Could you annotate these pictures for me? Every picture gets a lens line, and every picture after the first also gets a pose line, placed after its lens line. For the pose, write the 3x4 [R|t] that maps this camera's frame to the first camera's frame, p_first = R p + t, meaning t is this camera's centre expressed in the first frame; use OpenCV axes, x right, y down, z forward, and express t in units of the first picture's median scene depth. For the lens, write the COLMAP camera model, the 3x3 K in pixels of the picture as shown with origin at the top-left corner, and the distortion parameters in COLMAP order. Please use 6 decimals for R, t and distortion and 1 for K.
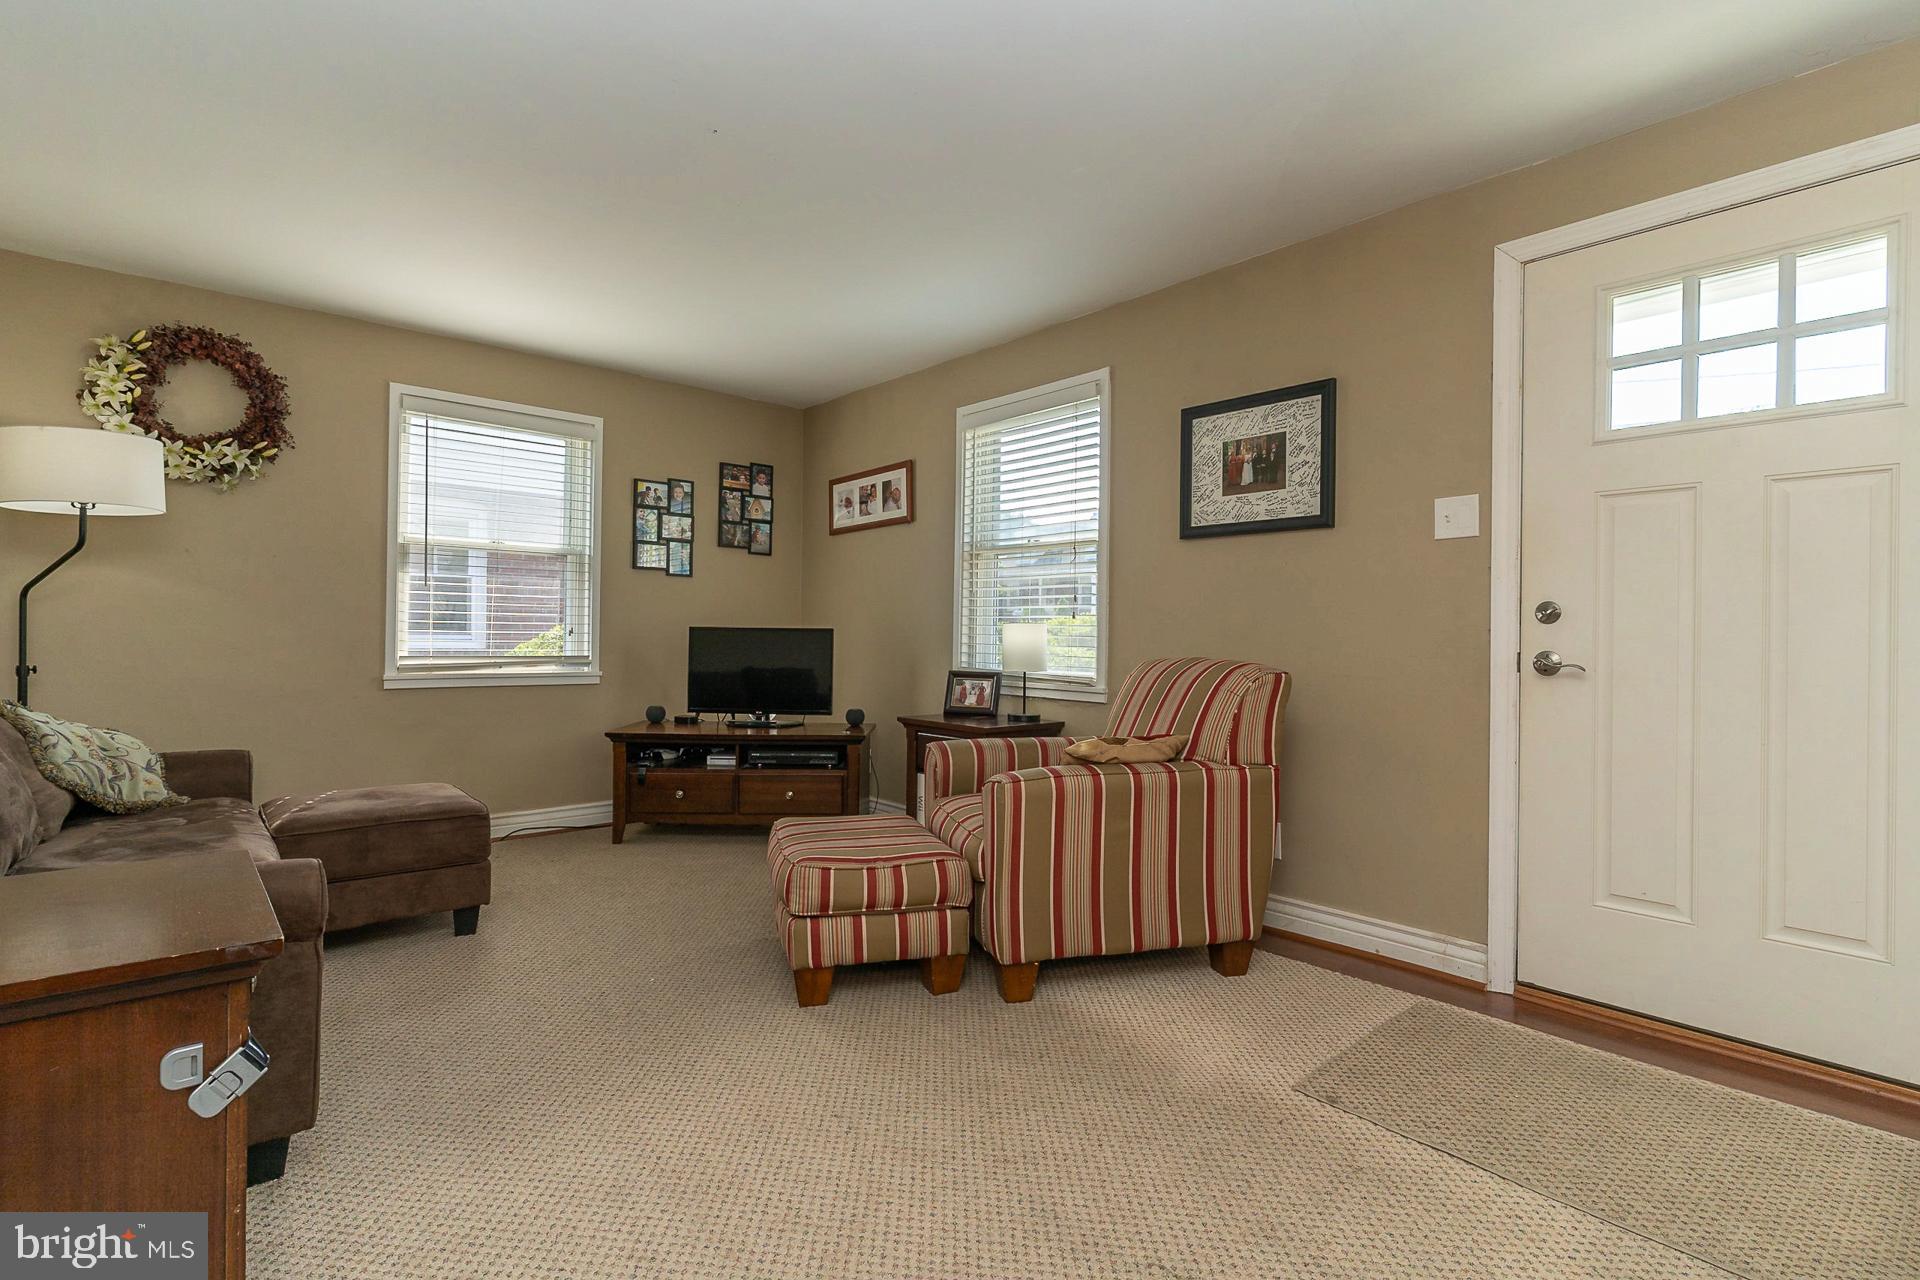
lens RADIAL K [[926.0, 0, 945.3], [0, 926.0, 617.0], [0, 0, 1]] dist [0.010753, -0.000458]
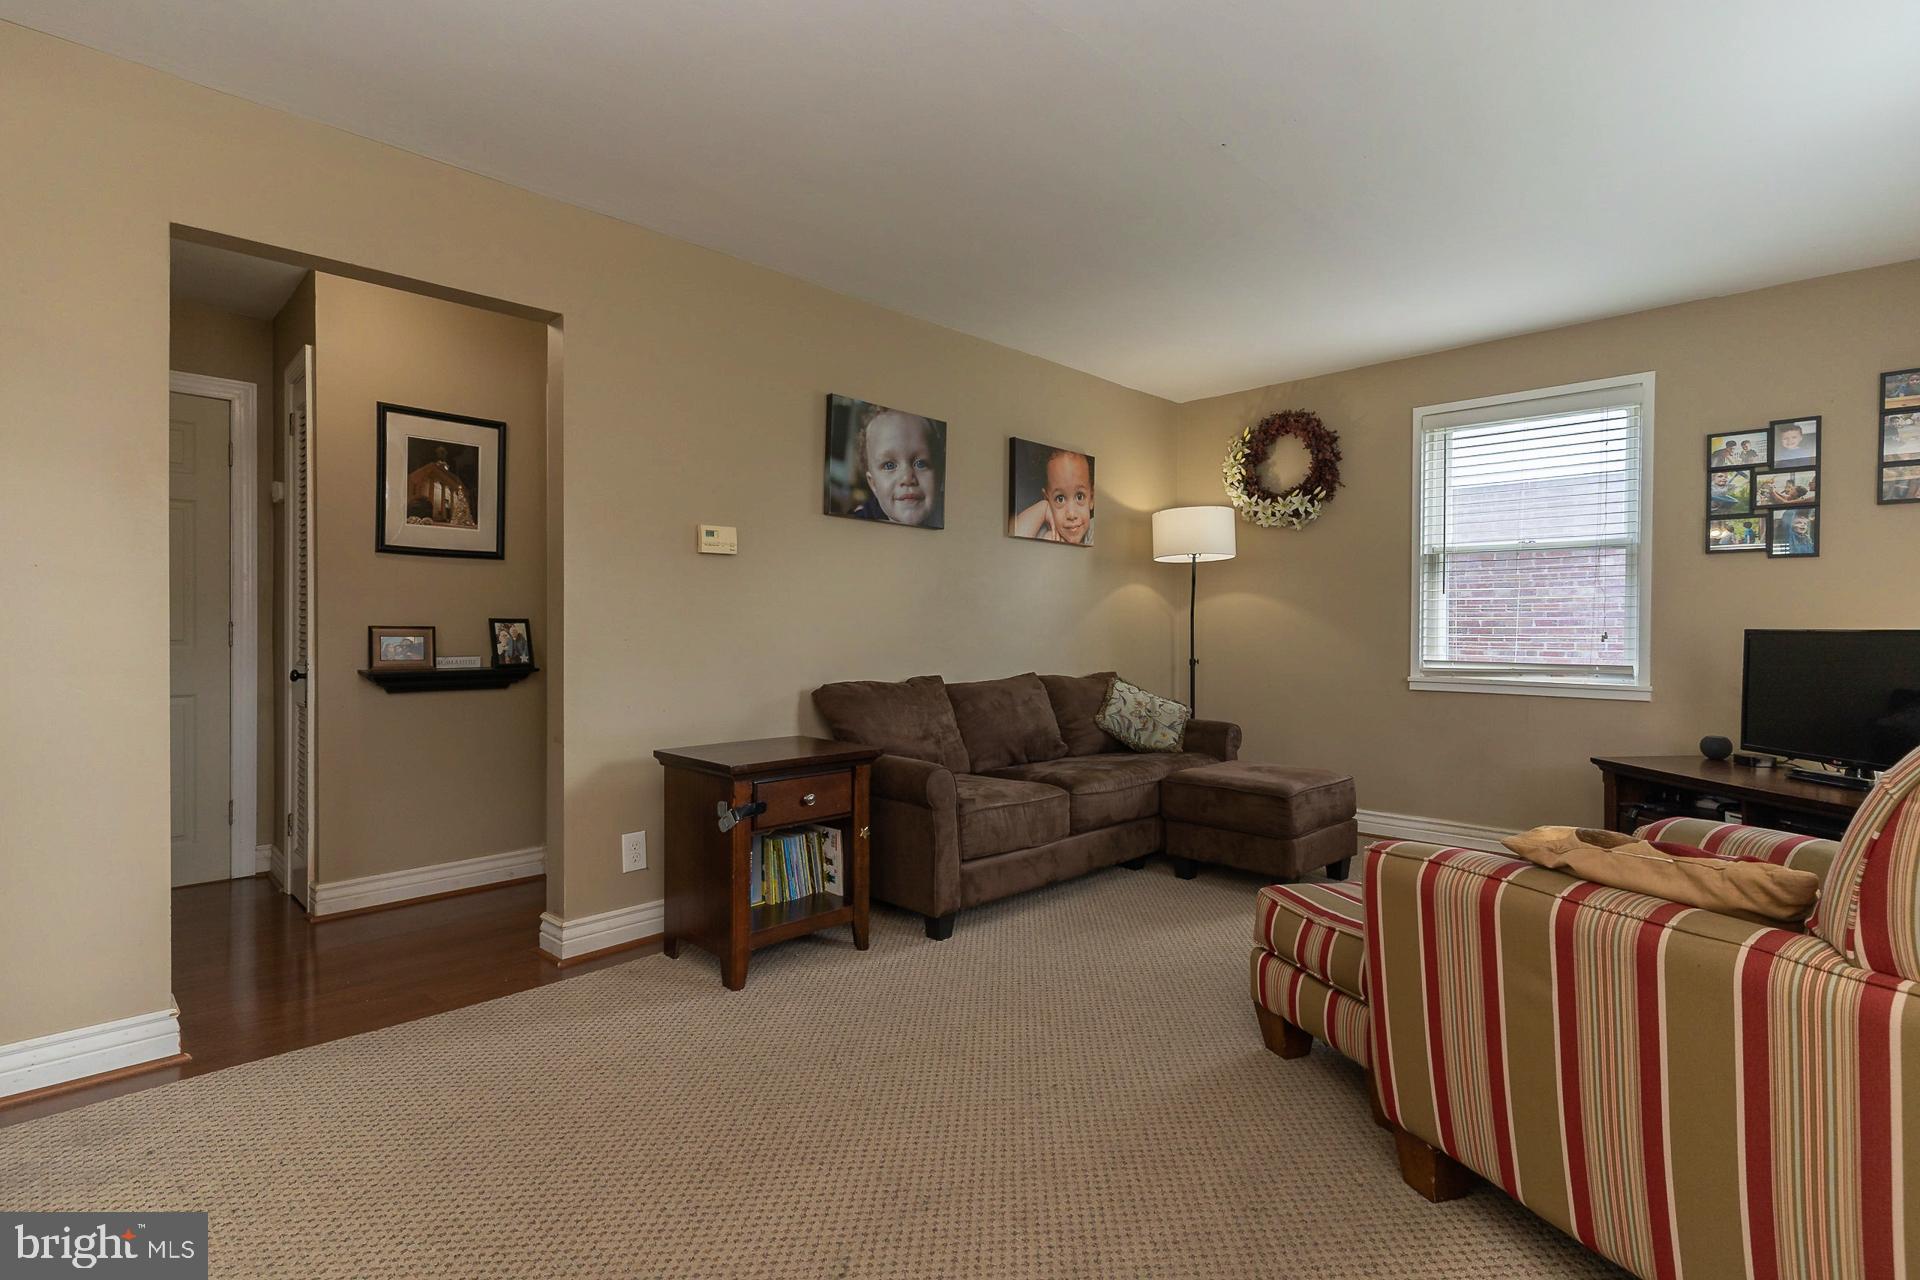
lens RADIAL K [[926.0, 0, 967.1], [0, 926.0, 627.1], [0, 0, 1]] dist [0.010753, -0.000458]
pose [[0.086925, -0.013977, -0.996117, 0.486757], [0.017499, 0.999769, -0.012501, 0.009285], [0.996061, -0.016345, 0.087150, 0.421963]]
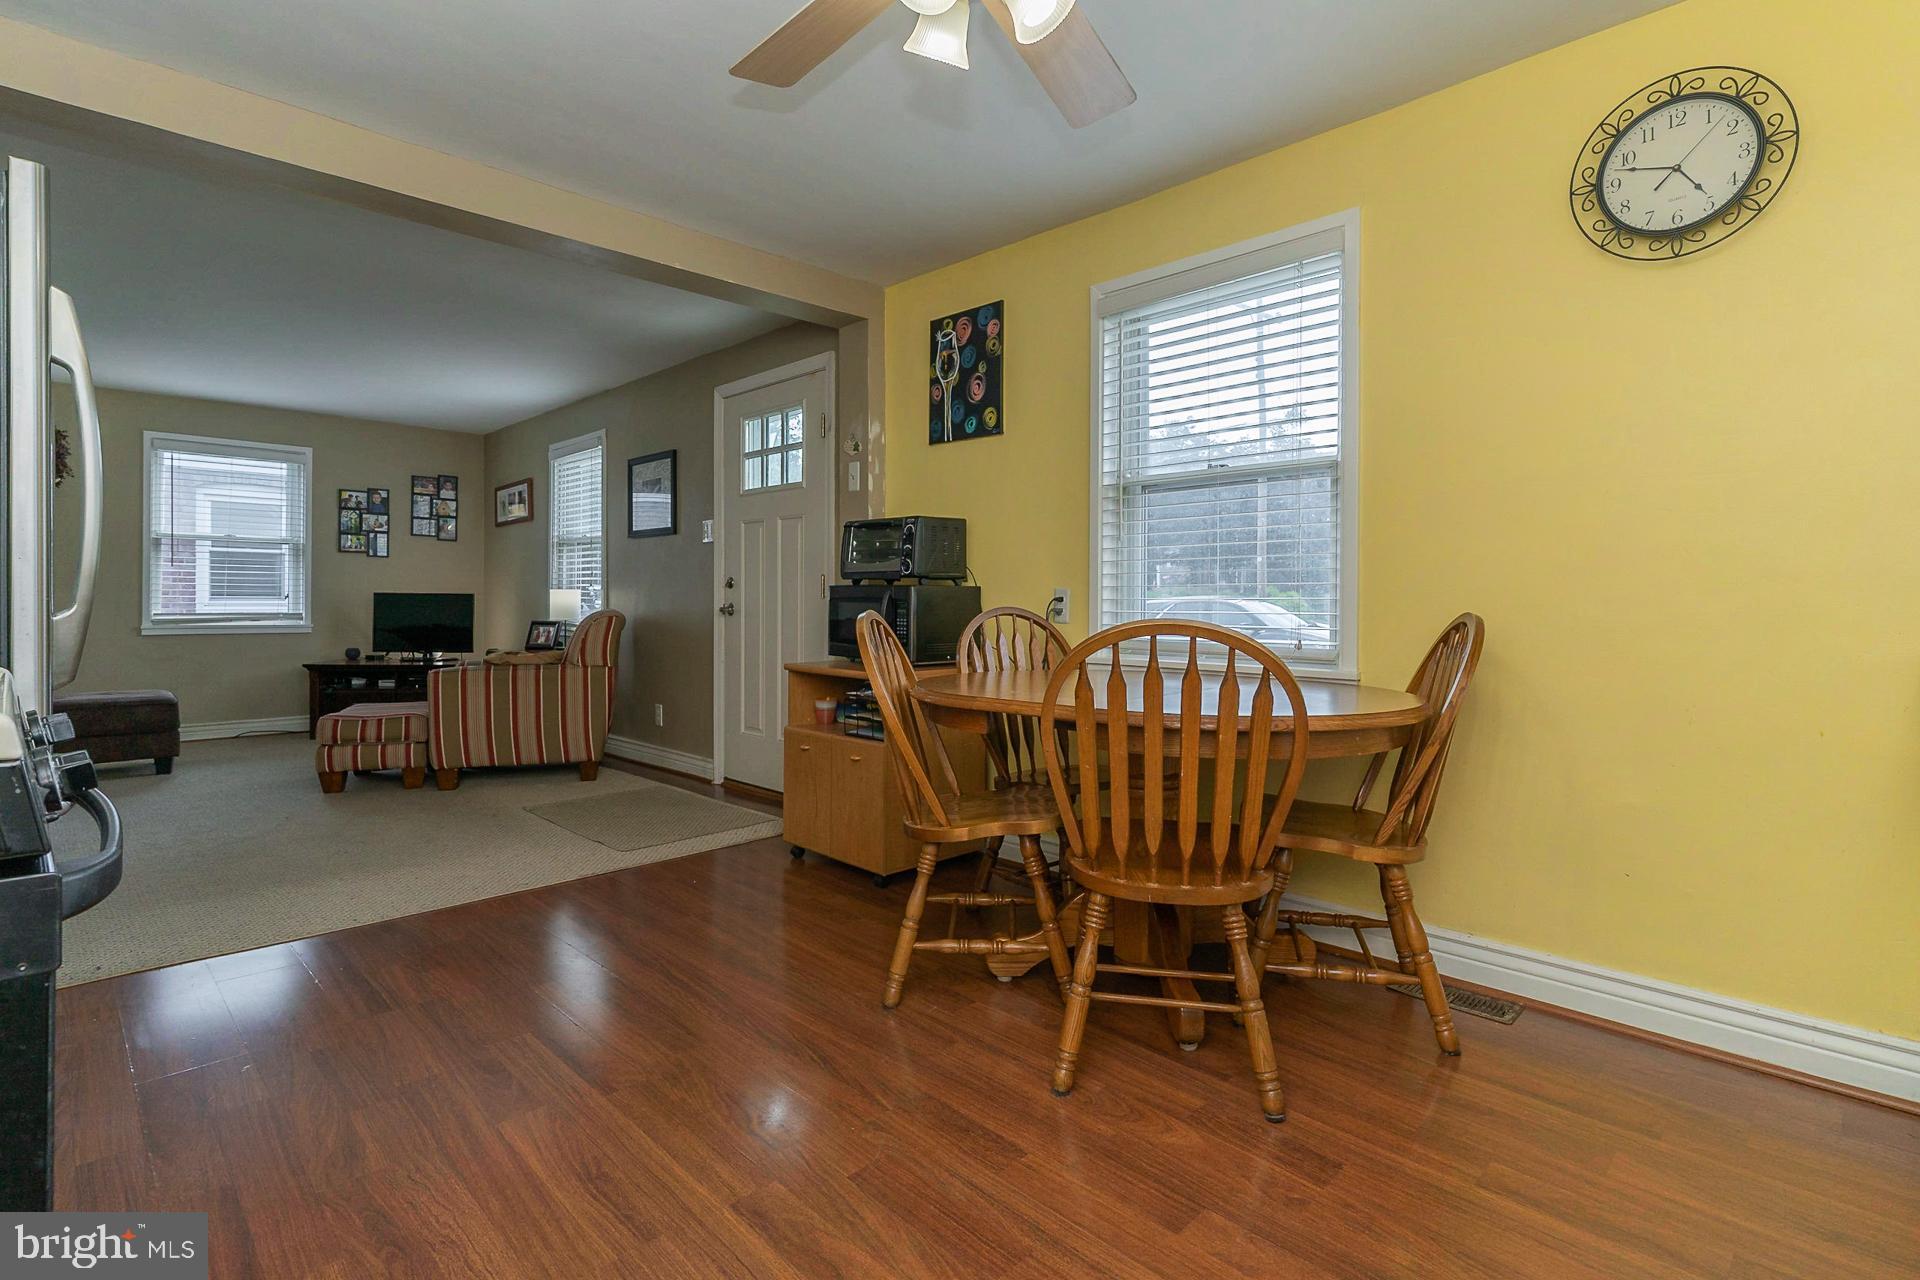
lens RADIAL K [[926.0, 0, 923.7], [0, 926.0, 597.7], [0, 0, 1]] dist [0.010753, -0.000458]
pose [[0.998830, -0.004640, 0.048137, 0.645775], [0.003800, 0.999839, 0.017535, -0.004447], [-0.048210, -0.017332, 0.998687, -0.624767]]
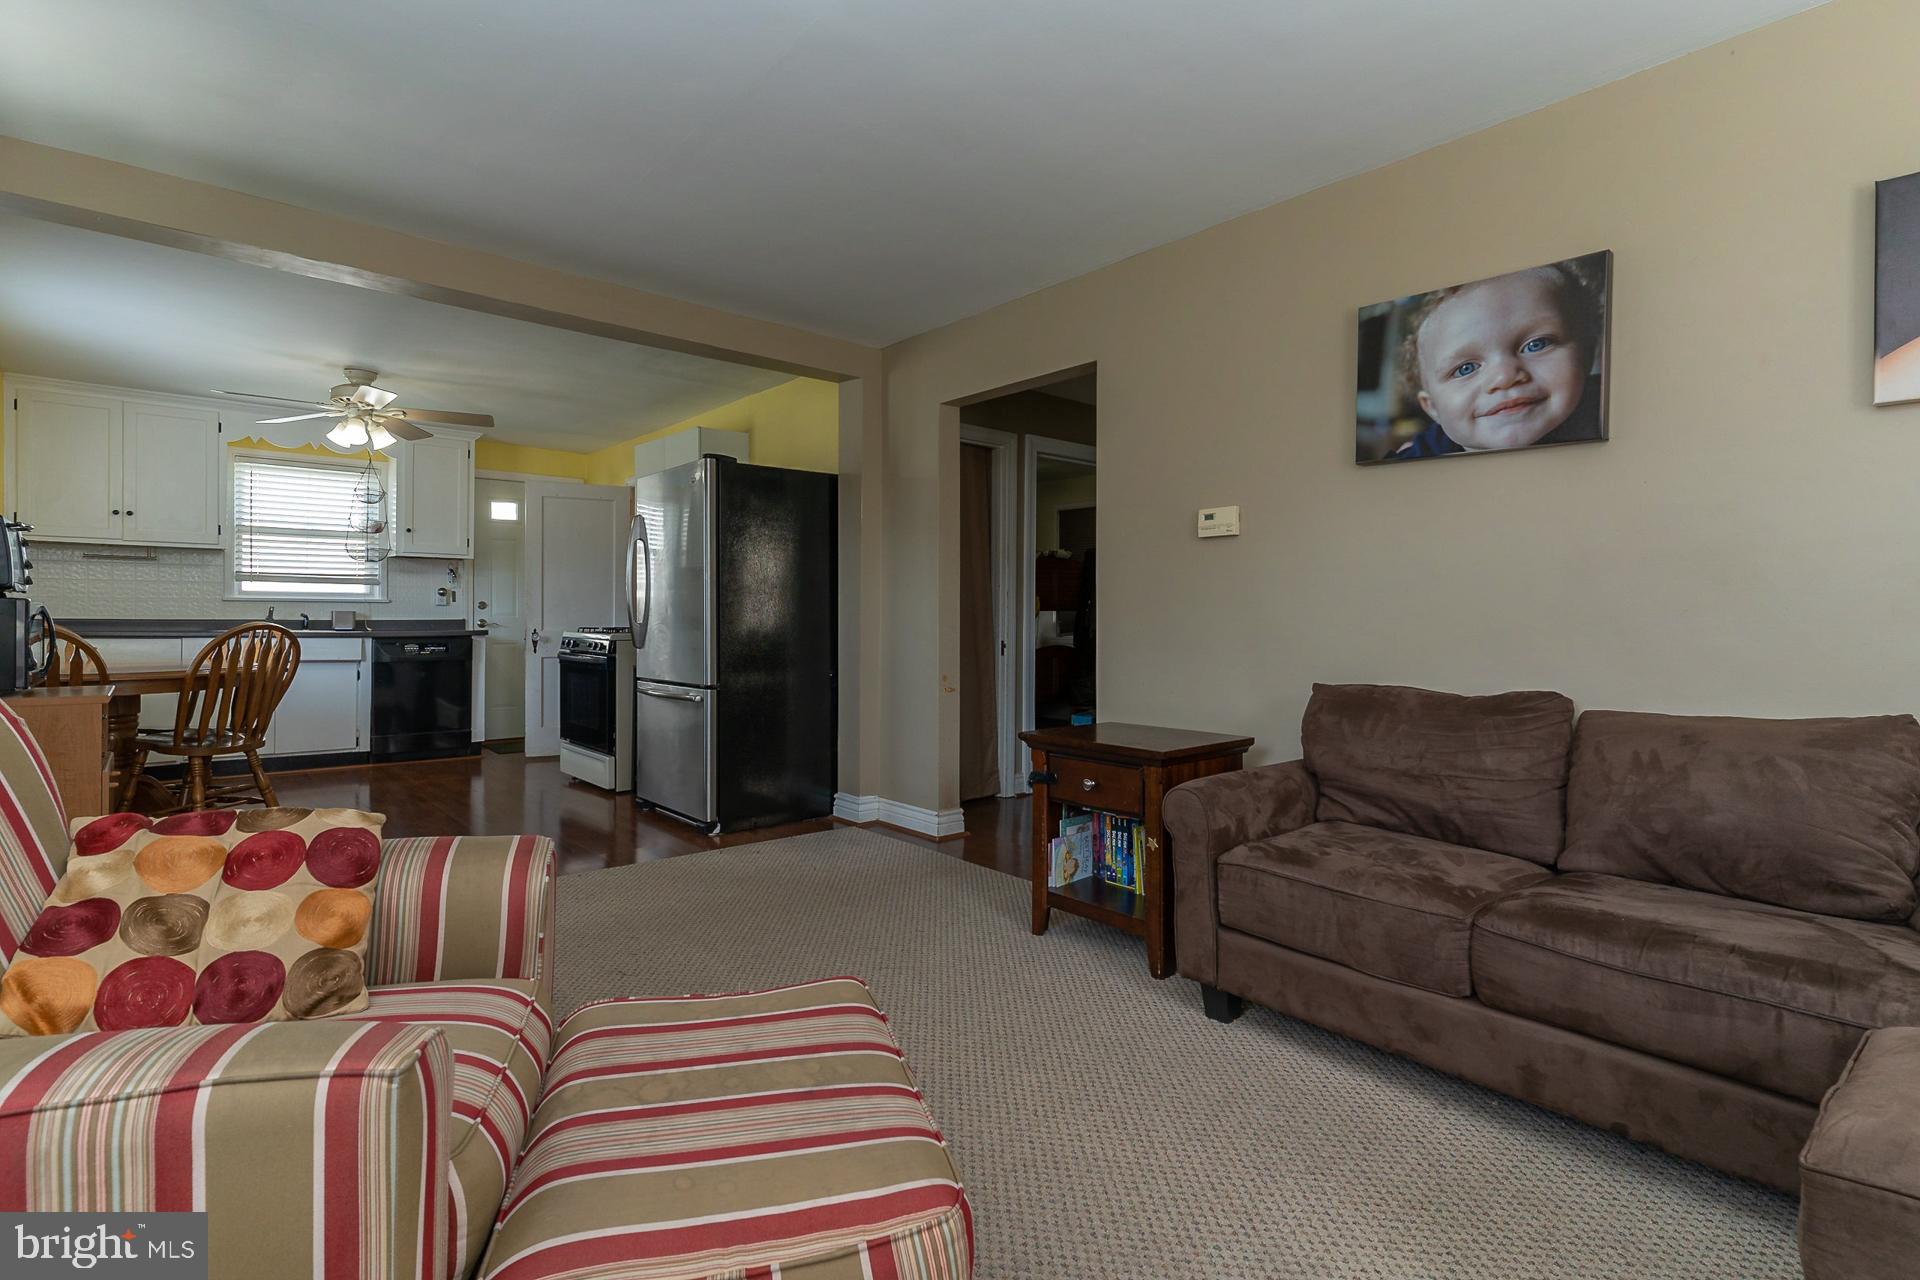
lens RADIAL K [[926.0, 0, 929.5], [0, 926.0, 612.5], [0, 0, 1]] dist [0.010753, -0.000458]
pose [[-0.999854, -0.014106, 0.009677, -0.141866], [-0.014295, 0.999702, -0.019783, 0.014737], [-0.009395, -0.019918, -0.999757, 1.102106]]
